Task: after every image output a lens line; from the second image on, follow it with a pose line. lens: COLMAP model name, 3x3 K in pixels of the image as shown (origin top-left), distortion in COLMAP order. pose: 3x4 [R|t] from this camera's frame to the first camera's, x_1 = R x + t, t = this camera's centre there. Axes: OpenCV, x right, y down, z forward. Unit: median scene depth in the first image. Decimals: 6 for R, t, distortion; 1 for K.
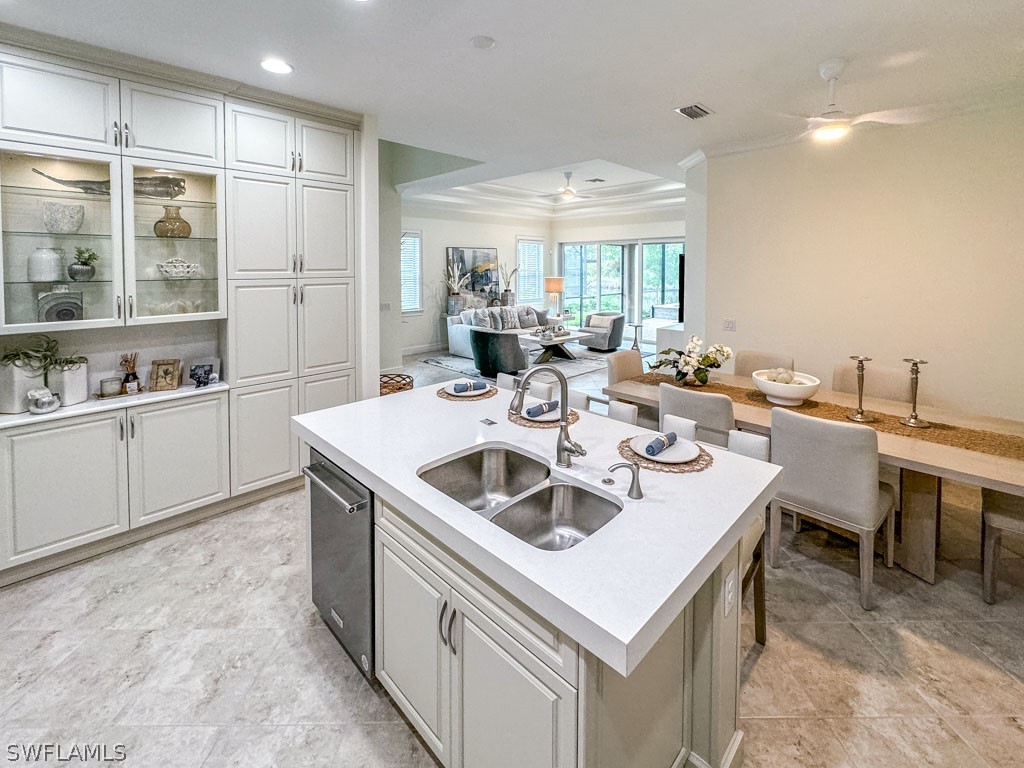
lens RADIAL K [[449.8, 0, 510.9], [0, 449.8, 280.3], [0, 0, 1]] dist [0.000139, 0.000013]
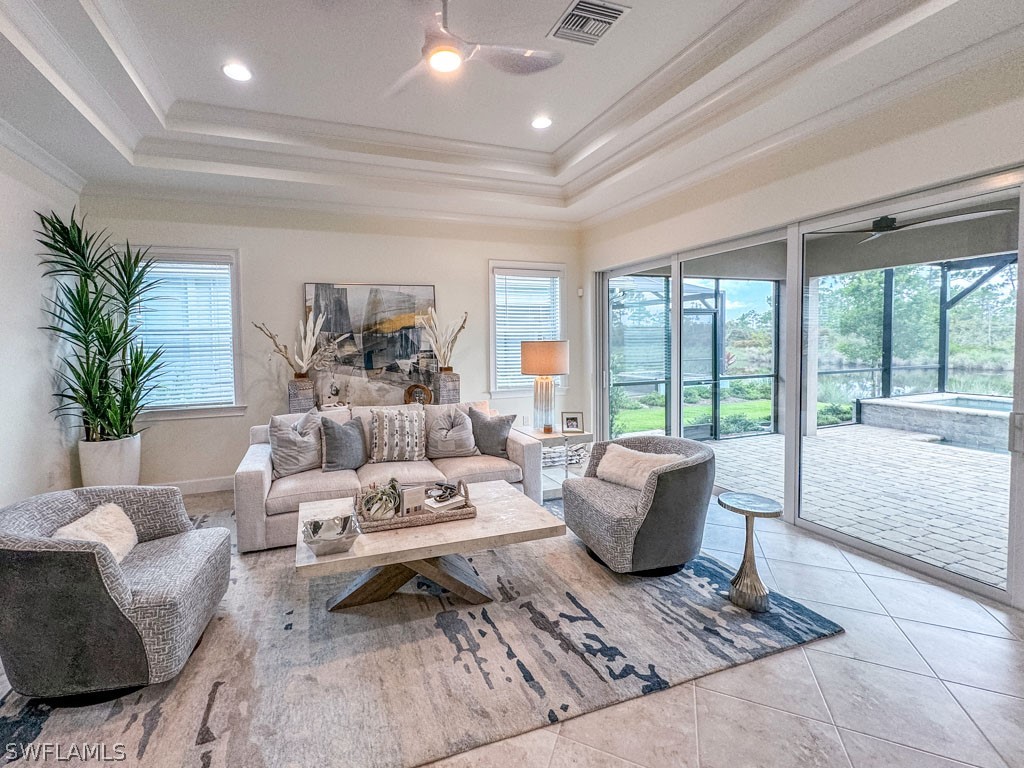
lens RADIAL K [[418.7, 0, 435.0], [0, 418.7, 357.5], [0, 0, 1]] dist [0.000879, 0.000110]
pose [[0.880297, 0.002093, -0.474418, 0.204953], [0.002247, 0.999961, 0.008581, 0.006664], [0.474417, -0.008620, 0.880258, 0.614396]]
